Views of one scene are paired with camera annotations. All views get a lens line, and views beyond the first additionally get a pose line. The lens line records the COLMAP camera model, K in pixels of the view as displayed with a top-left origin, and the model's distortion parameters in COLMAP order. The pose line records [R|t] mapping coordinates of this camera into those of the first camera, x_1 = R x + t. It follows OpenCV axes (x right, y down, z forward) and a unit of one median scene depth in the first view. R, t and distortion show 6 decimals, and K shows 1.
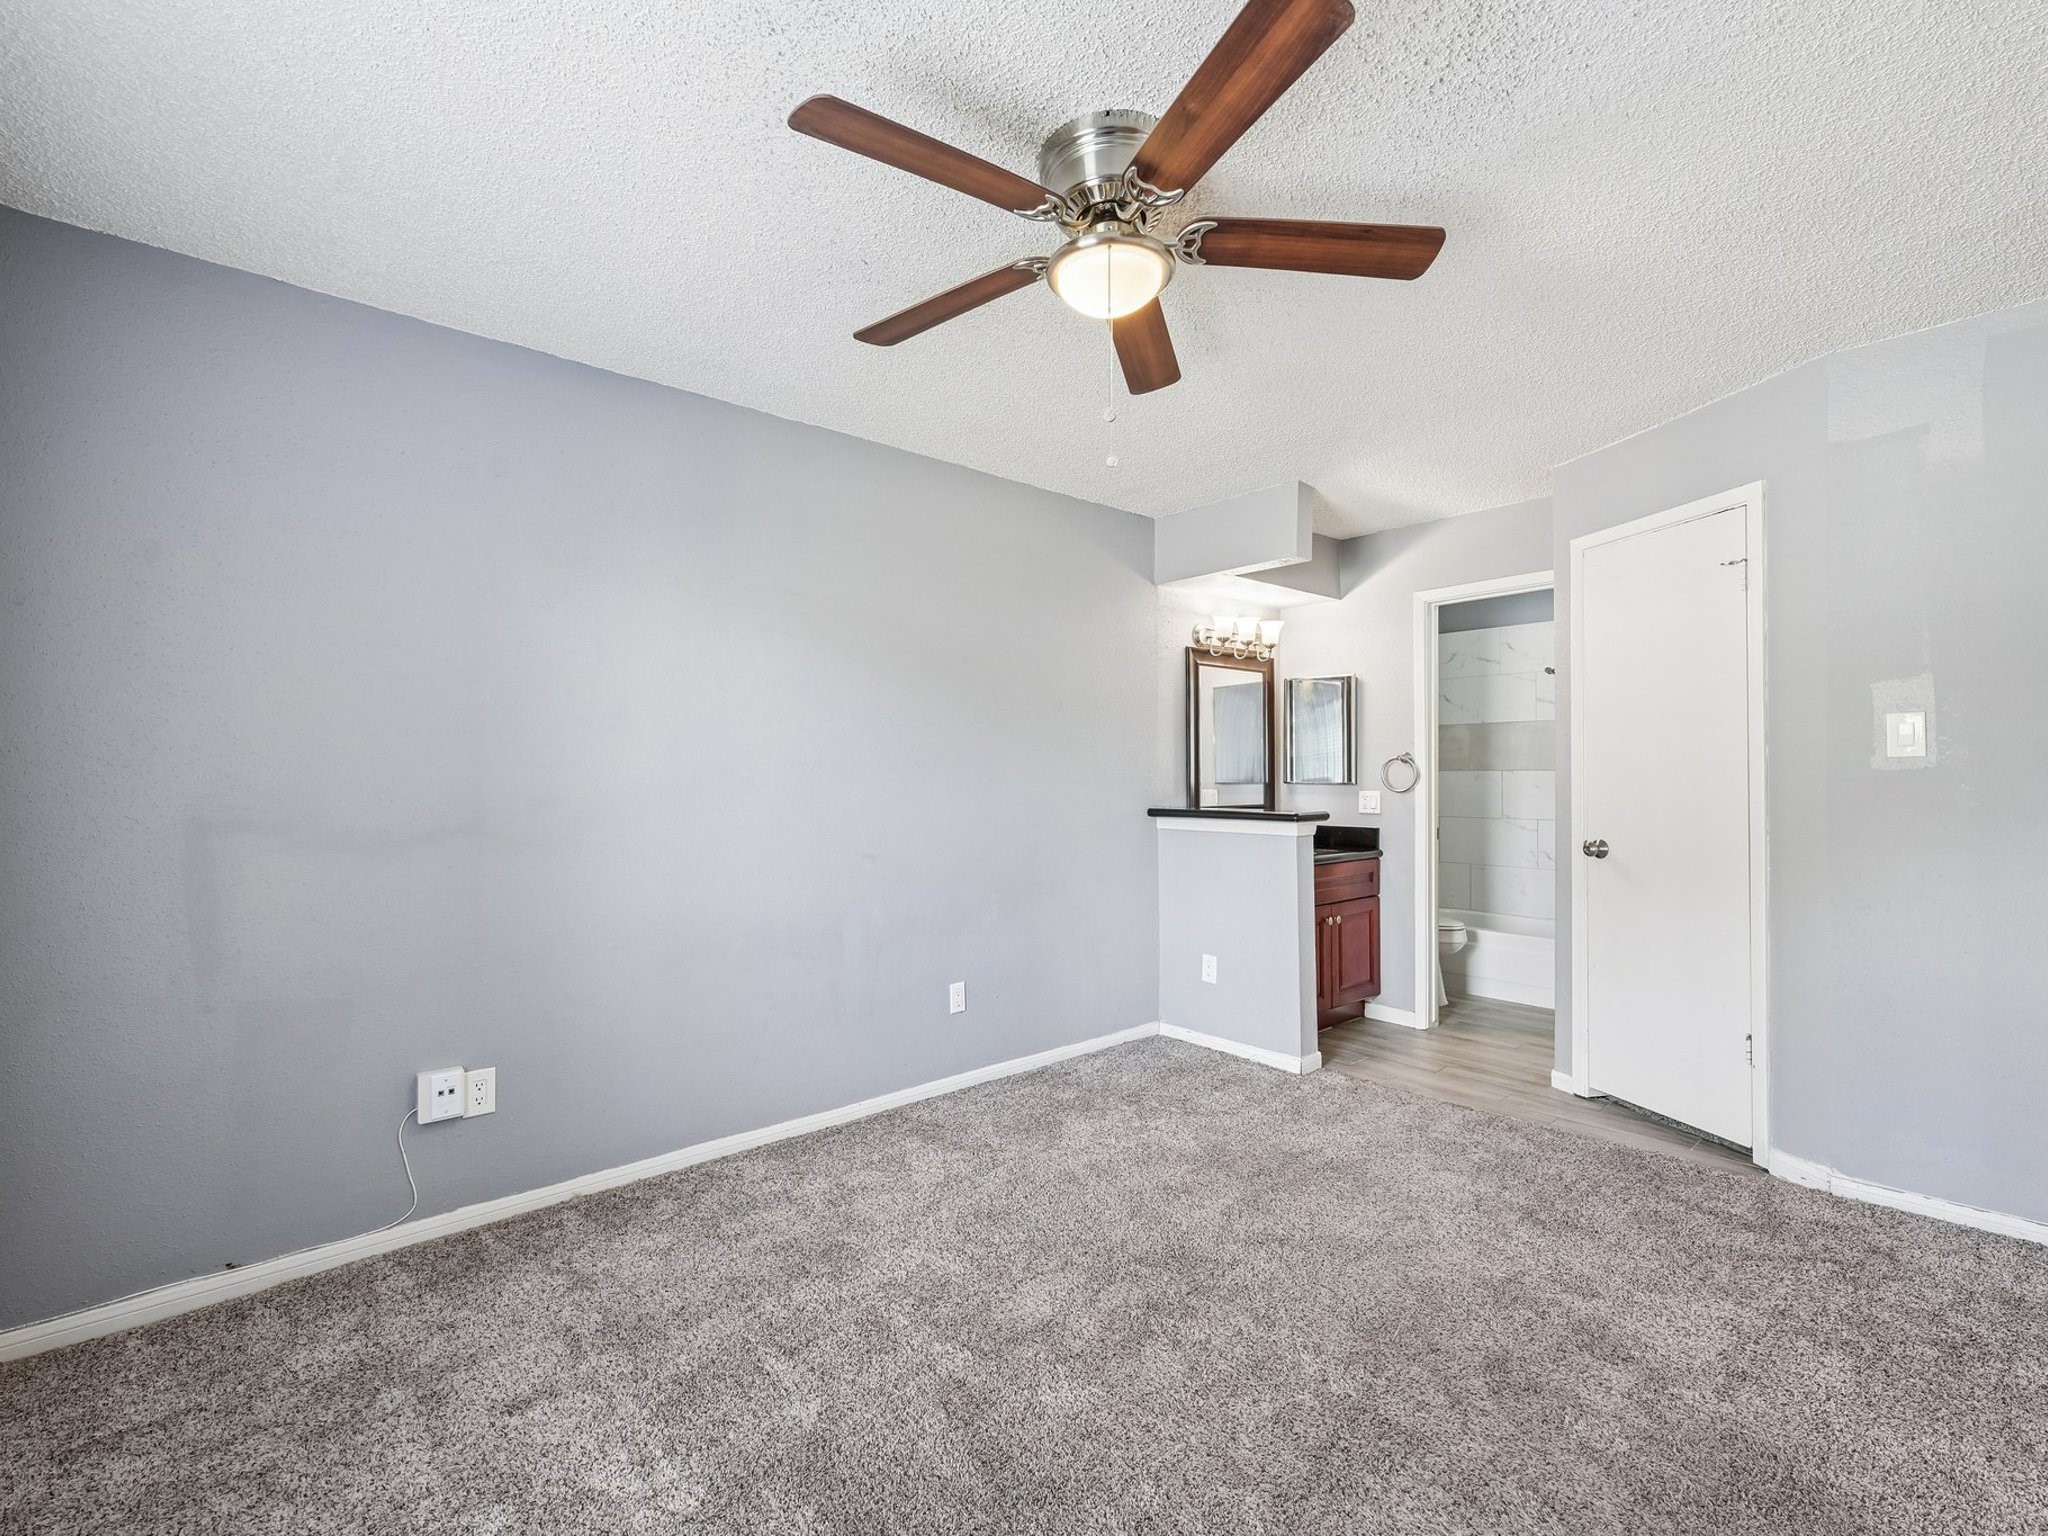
lens RADIAL K [[925.5, 0, 1024.0], [0, 925.5, 768.0], [0, 0, 1]] dist [-0.008073, 0.000132]
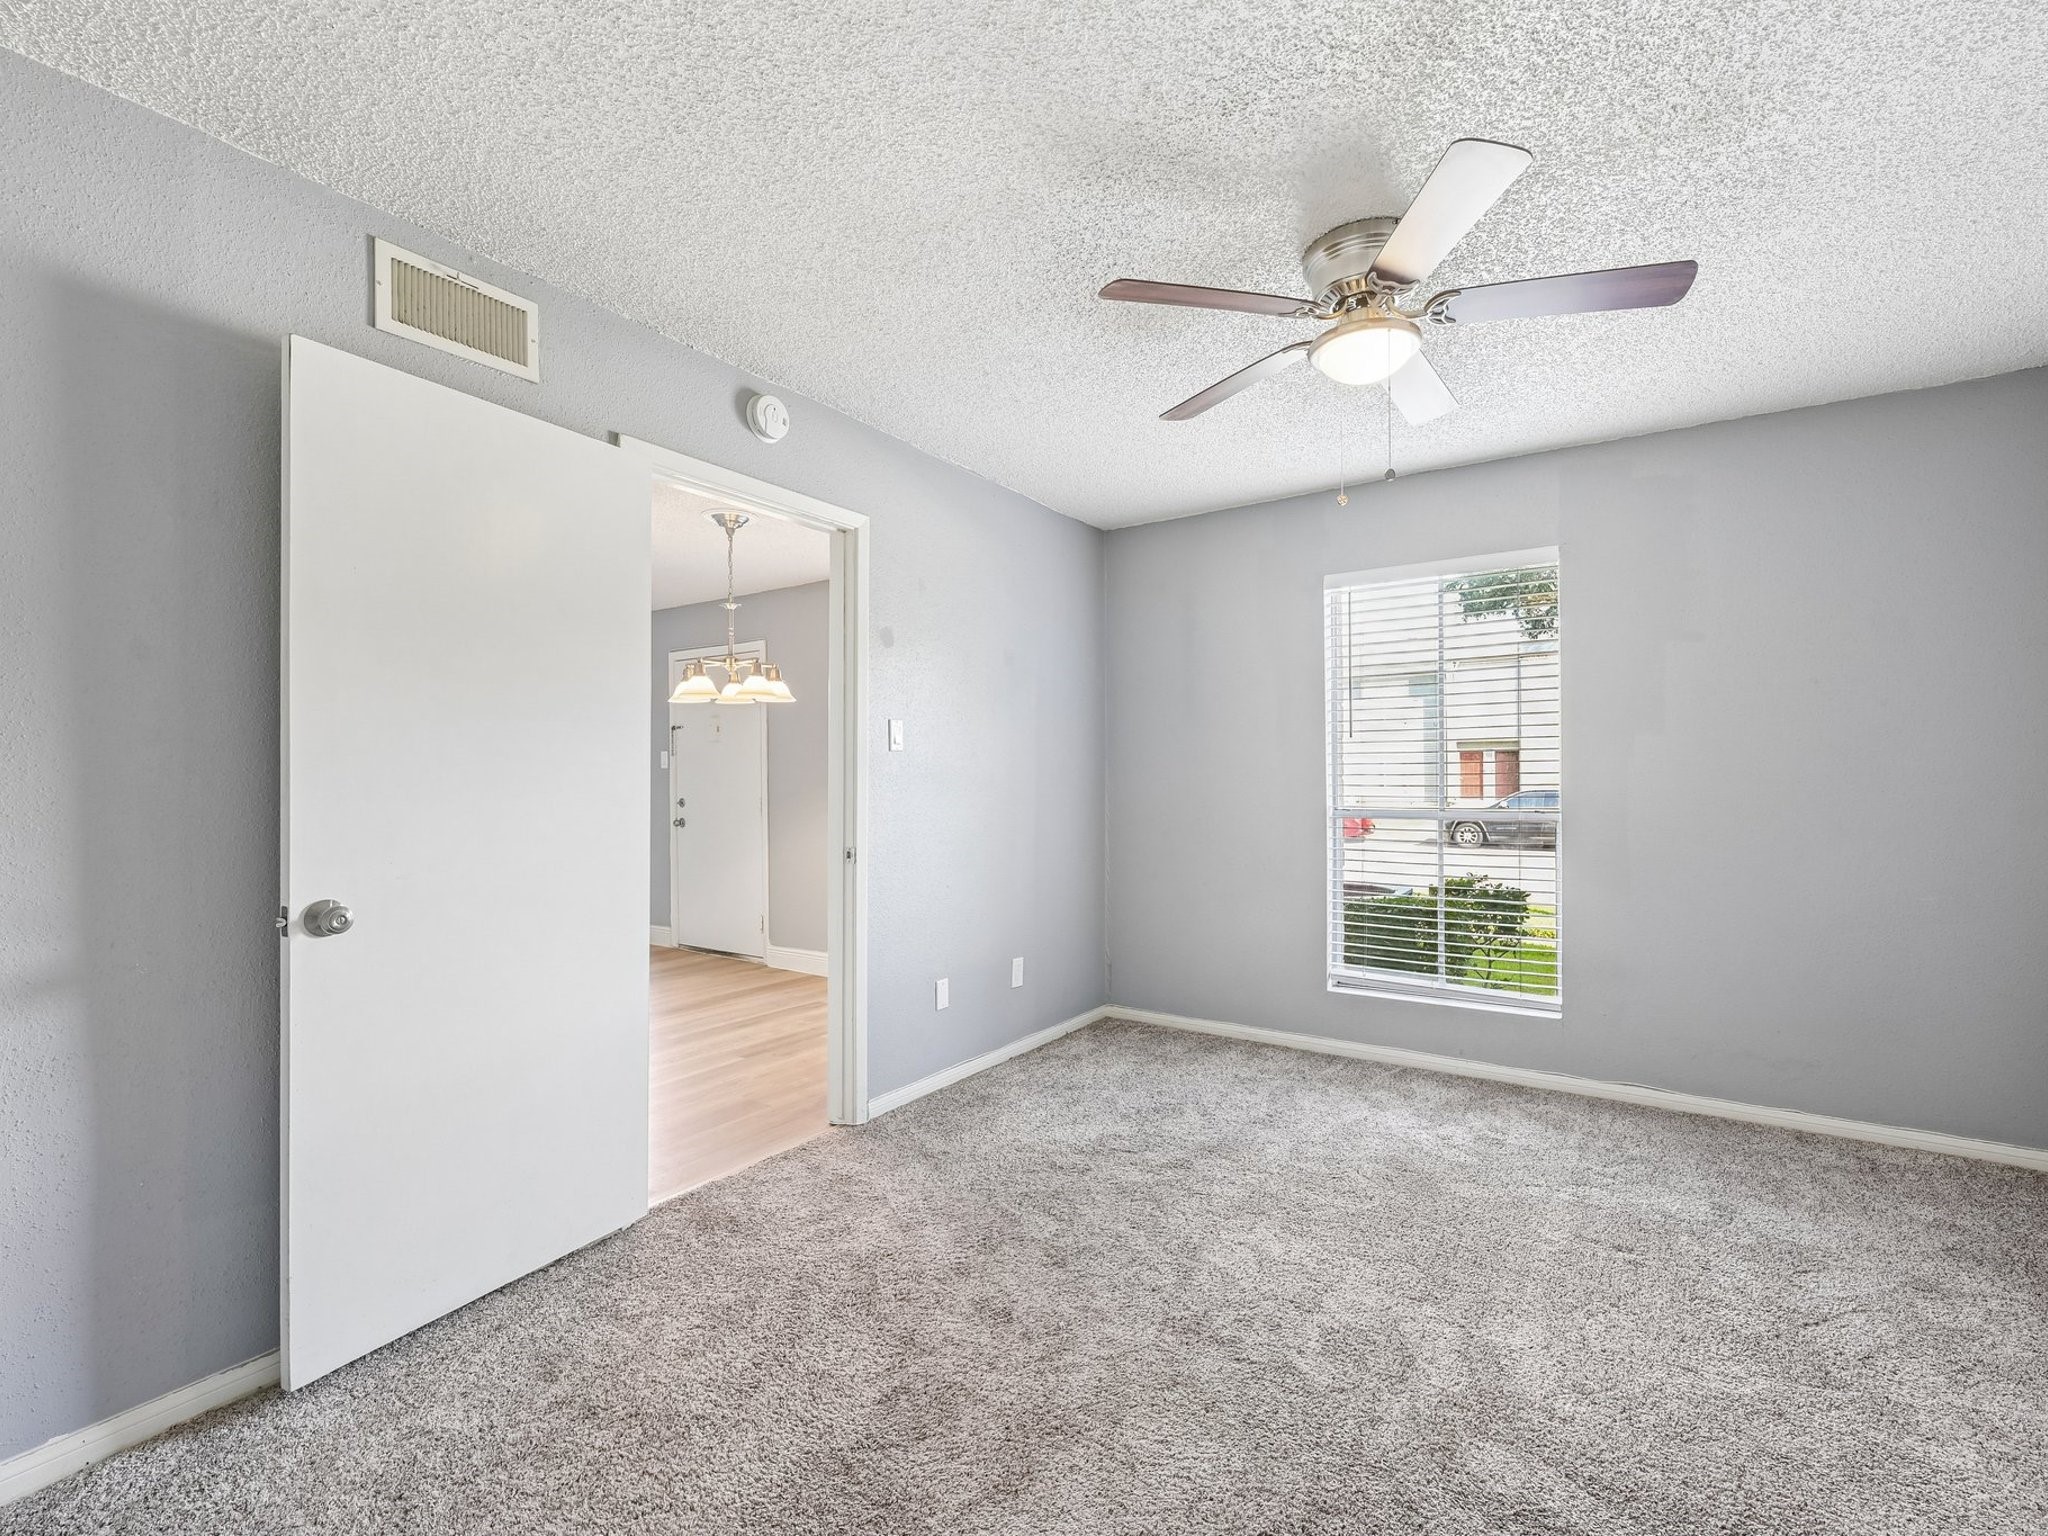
lens RADIAL K [[914.5, 0, 1029.5], [0, 914.5, 763.1], [0, 0, 1]] dist [-0.000425, -0.000503]
pose [[-0.965708, 0.003228, -0.259610, 0.348583], [0.008383, 0.999789, -0.018752, 0.008380], [0.259495, -0.020286, -0.965531, 0.869865]]
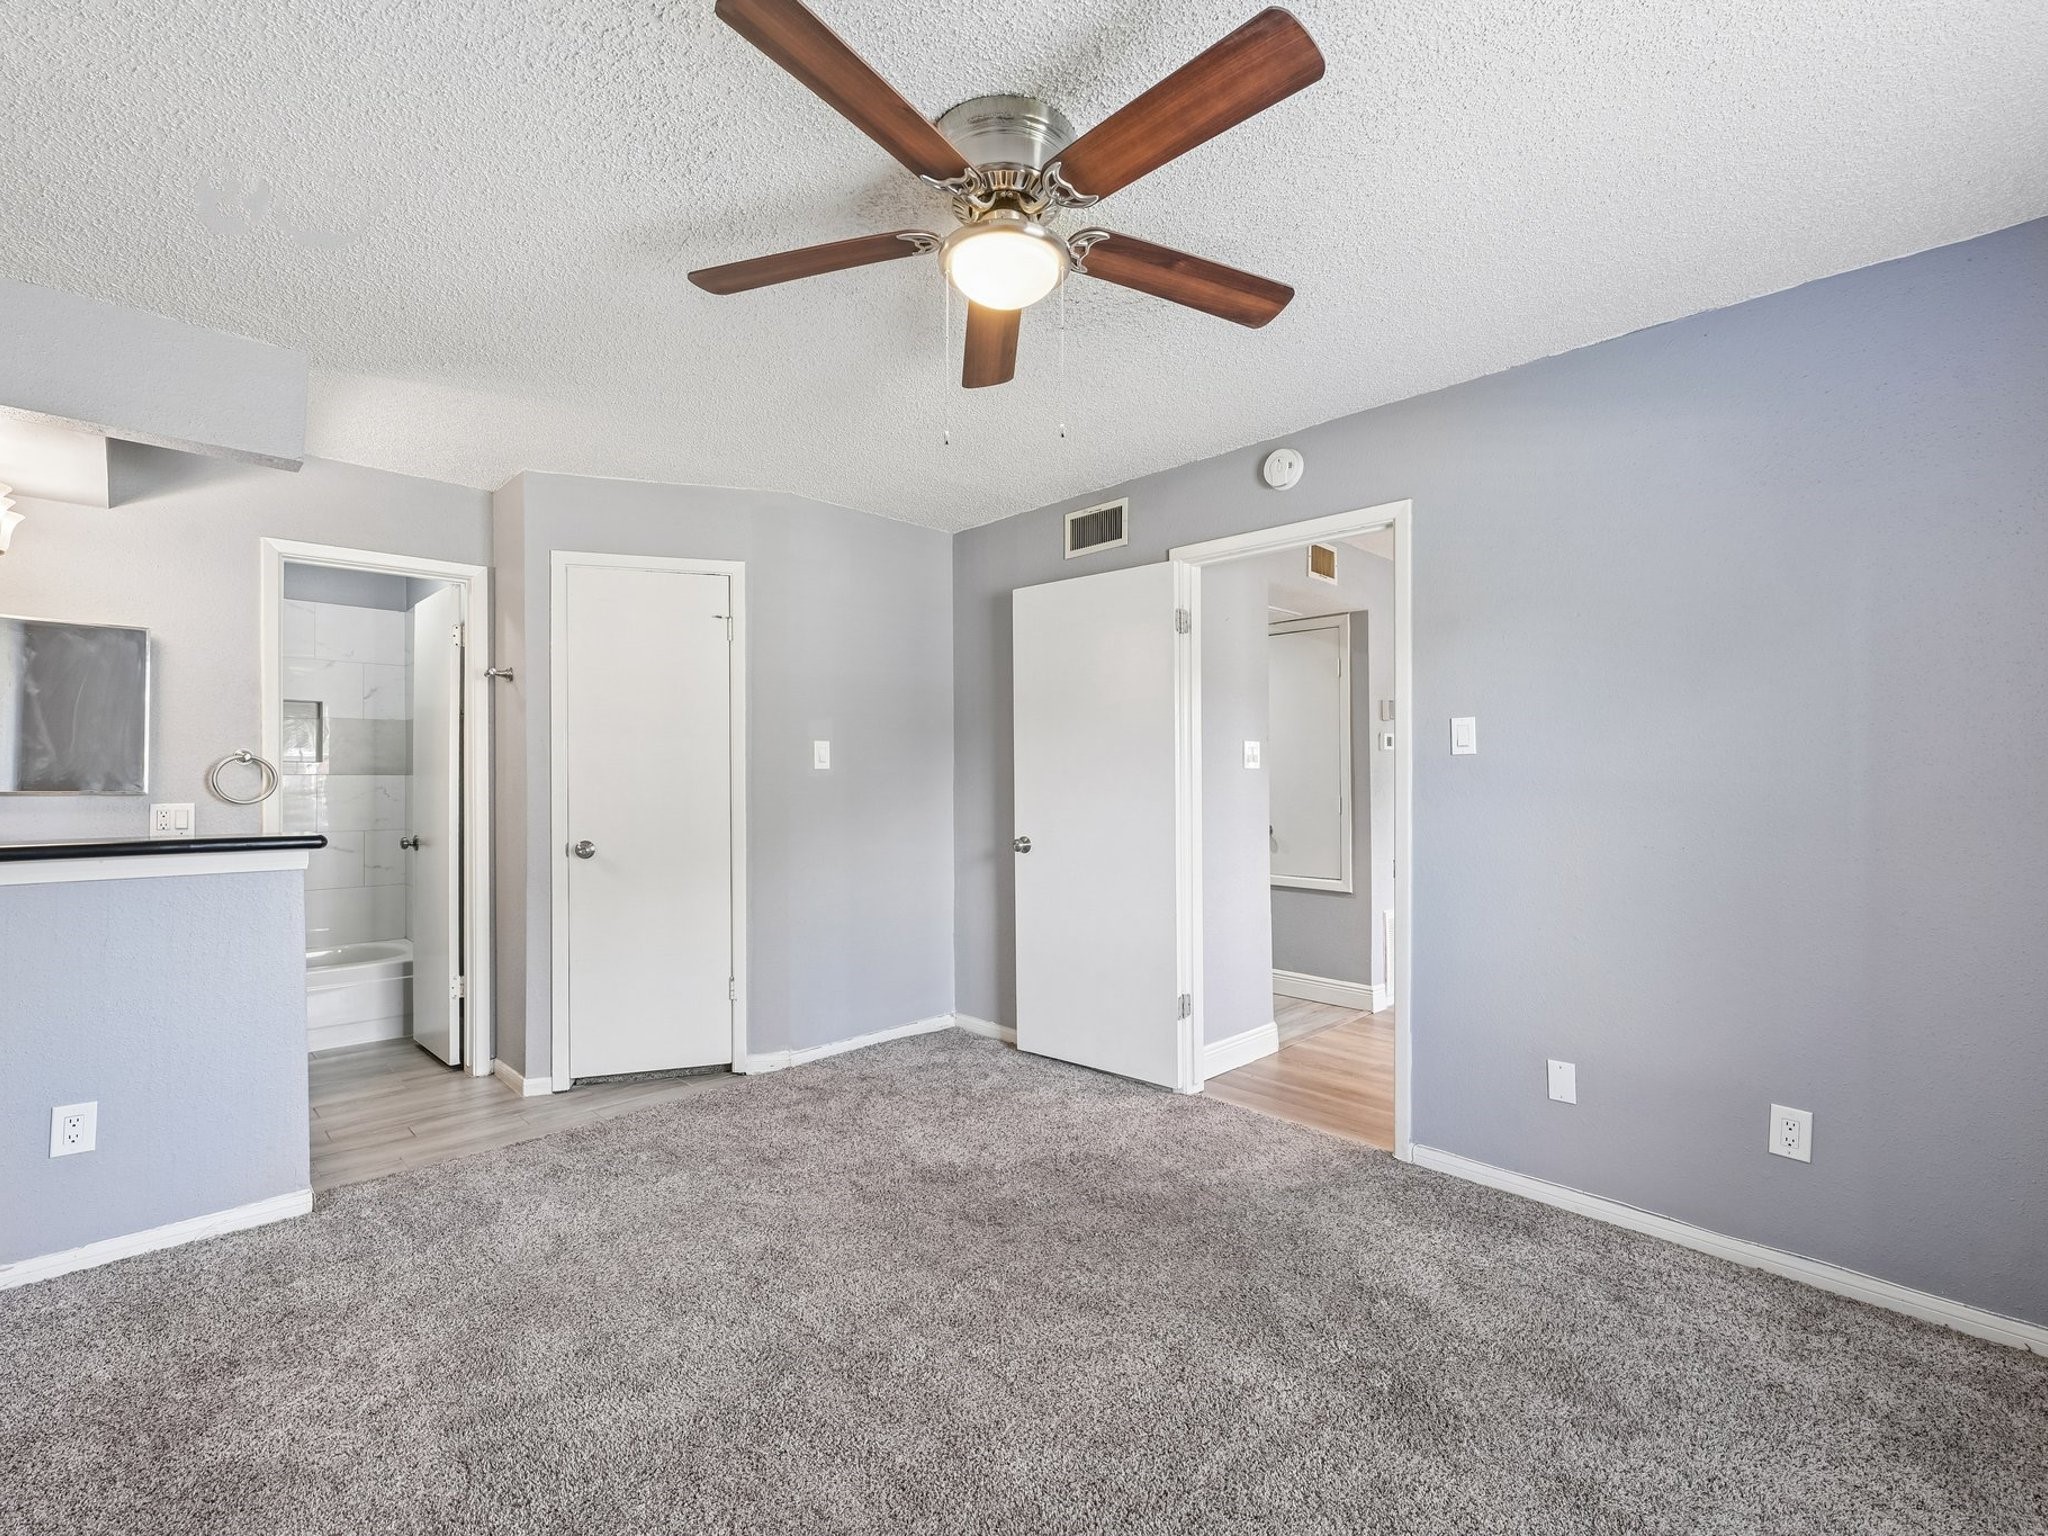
lens RADIAL K [[912.0, 0, 1033.7], [0, 912.0, 772.8], [0, 0, 1]] dist [-0.001503, 0.000056]
pose [[-0.072627, 0.008255, 0.997325, -0.369008], [-0.008480, 0.999924, -0.008894, 0.003020], [-0.997323, -0.009103, -0.072551, 0.445142]]
